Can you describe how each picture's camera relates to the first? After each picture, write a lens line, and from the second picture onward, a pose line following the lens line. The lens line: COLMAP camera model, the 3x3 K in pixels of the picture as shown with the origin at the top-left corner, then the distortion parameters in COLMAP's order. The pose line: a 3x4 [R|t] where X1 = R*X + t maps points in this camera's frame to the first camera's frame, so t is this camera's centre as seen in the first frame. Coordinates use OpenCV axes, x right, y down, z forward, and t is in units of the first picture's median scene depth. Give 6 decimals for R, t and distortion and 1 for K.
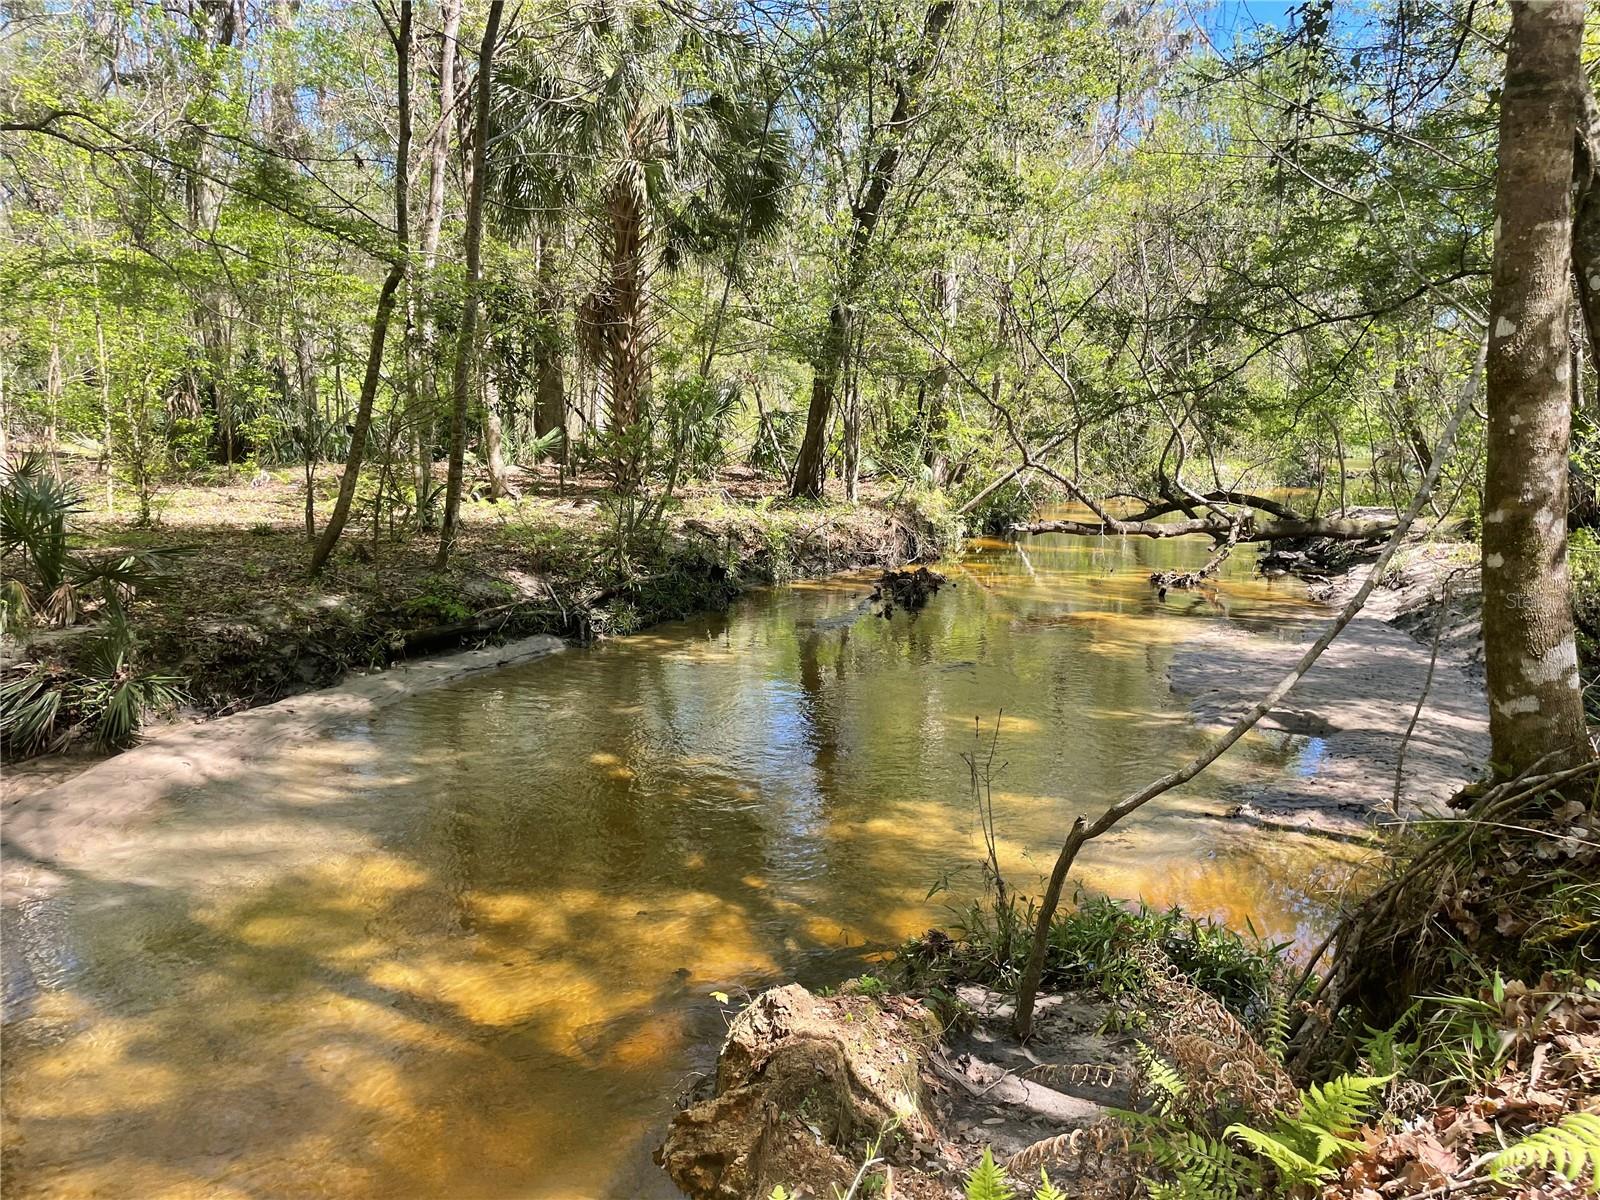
lens RADIAL K [[1214.6, 0, 804.2], [0, 1214.6, 583.3], [0, 0, 1]] dist [0.054868, -0.080337]
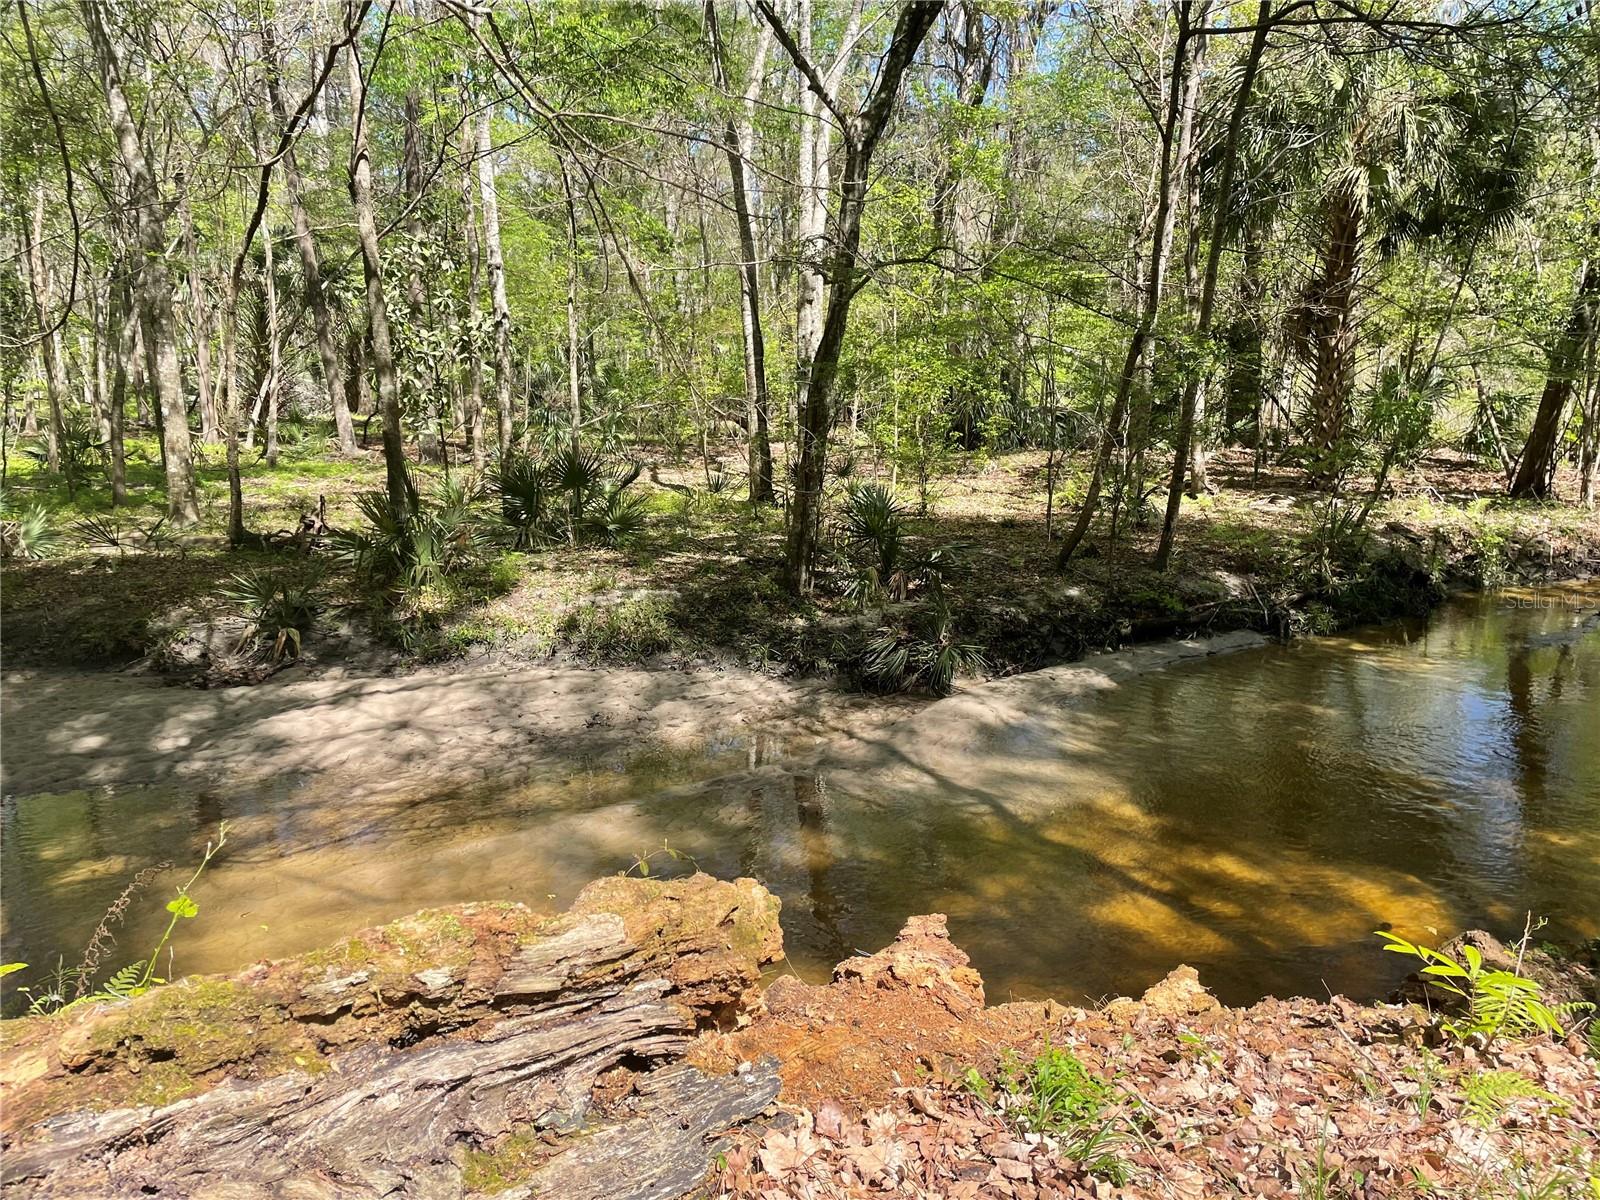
lens RADIAL K [[1214.6, 0, 804.2], [0, 1214.6, 583.3], [0, 0, 1]] dist [0.054868, -0.080337]
pose [[0.862052, 0.069004, -0.502101, -0.001027], [-0.054311, 0.997561, 0.043849, -0.019755], [0.503902, -0.010530, 0.863697, -0.126608]]
